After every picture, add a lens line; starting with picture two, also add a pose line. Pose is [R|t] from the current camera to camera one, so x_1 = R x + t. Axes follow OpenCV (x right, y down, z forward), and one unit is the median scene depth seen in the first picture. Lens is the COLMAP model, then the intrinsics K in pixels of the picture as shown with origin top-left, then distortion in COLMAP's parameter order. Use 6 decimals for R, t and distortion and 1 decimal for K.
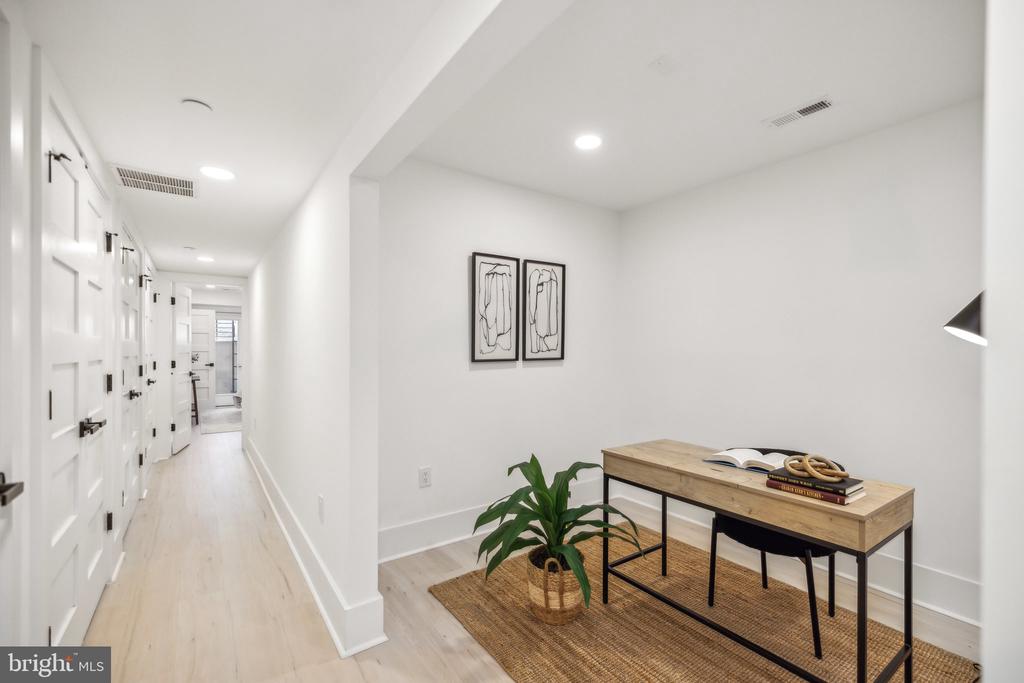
lens RADIAL K [[431.0, 0, 523.7], [0, 431.0, 340.3], [0, 0, 1]] dist [-0.000458, -0.000045]
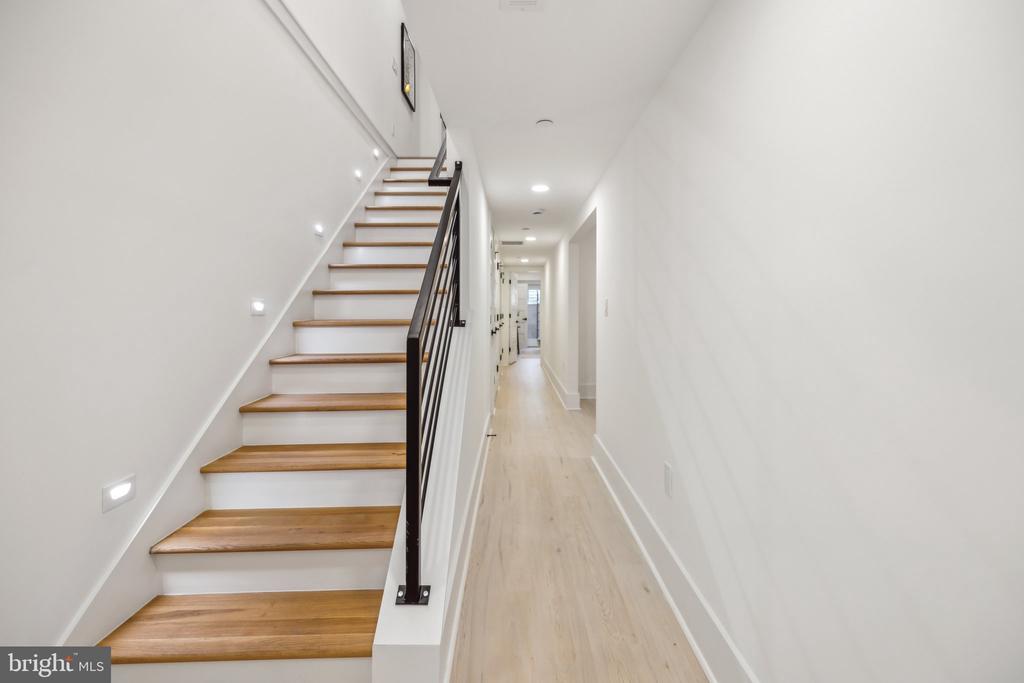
lens RADIAL K [[431.0, 0, 523.7], [0, 431.0, 340.3], [0, 0, 1]] dist [-0.000458, -0.000045]
pose [[0.809146, 0.048736, -0.585583, 0.280011], [-0.001144, 0.996683, 0.081370, 0.008260], [0.587606, -0.065170, 0.806518, -0.401677]]
